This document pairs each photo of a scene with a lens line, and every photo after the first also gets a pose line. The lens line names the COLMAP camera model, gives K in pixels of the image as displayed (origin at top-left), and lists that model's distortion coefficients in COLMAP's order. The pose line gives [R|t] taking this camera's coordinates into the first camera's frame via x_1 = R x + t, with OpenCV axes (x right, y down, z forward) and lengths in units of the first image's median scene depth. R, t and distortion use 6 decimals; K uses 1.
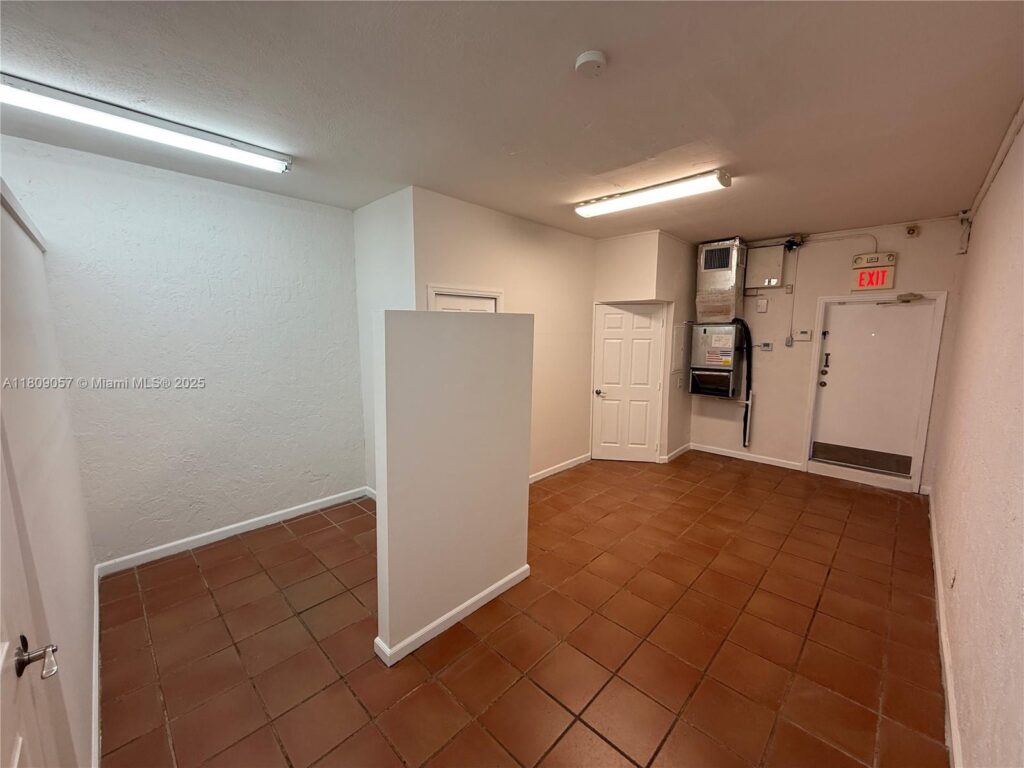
lens RADIAL K [[408.8, 0, 510.4], [0, 408.8, 383.5], [0, 0, 1]] dist [-0.000894, 0.000088]
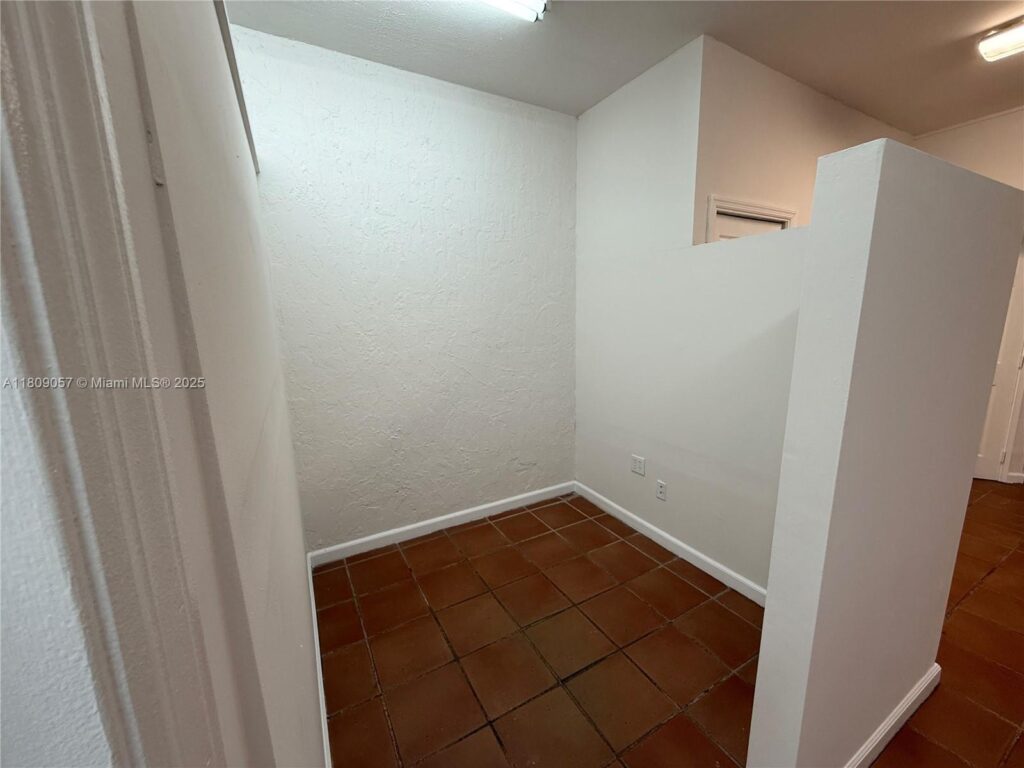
lens RADIAL K [[412.1, 0, 509.5], [0, 412.1, 383.3], [0, 0, 1]] dist [-0.001095, -0.000136]
pose [[0.957467, 0.029380, -0.287043, -0.249443], [-0.016803, 0.998792, 0.046183, 0.028048], [0.288053, -0.039395, 0.956804, 0.206955]]
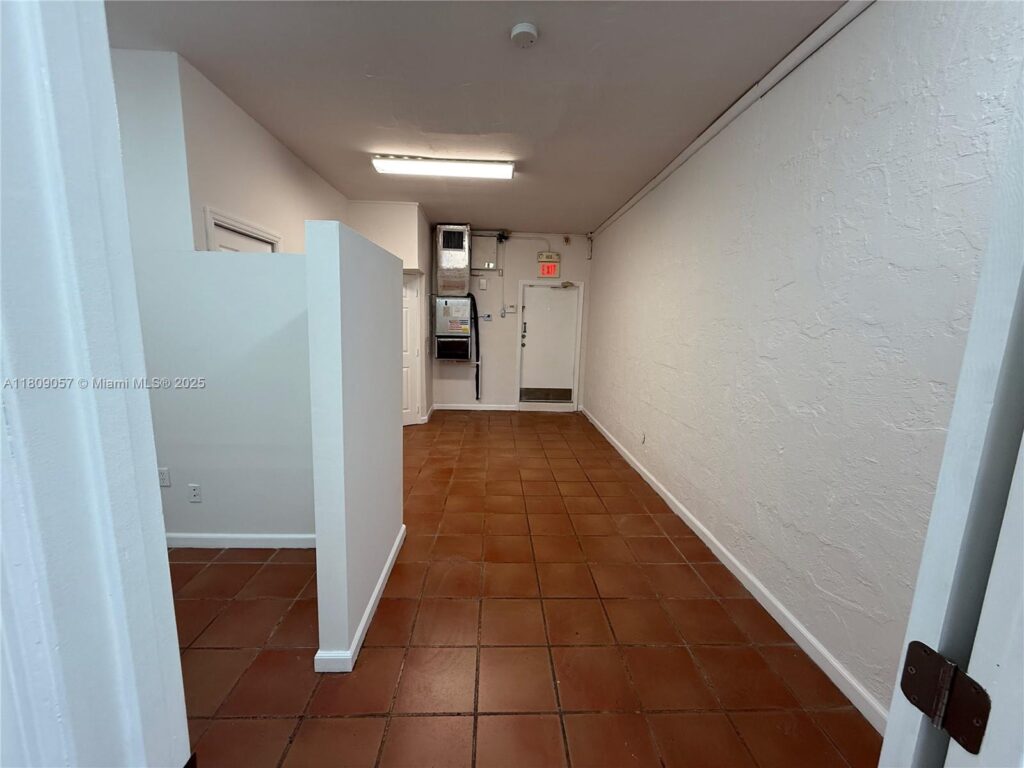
lens RADIAL K [[408.8, 0, 510.4], [0, 408.8, 383.5], [0, 0, 1]] dist [-0.000894, 0.000088]
pose [[0.686271, -0.094923, 0.721125, -0.304072], [0.072263, 0.995440, 0.062261, 0.046936], [-0.723747, 0.009382, 0.690002, 0.100486]]
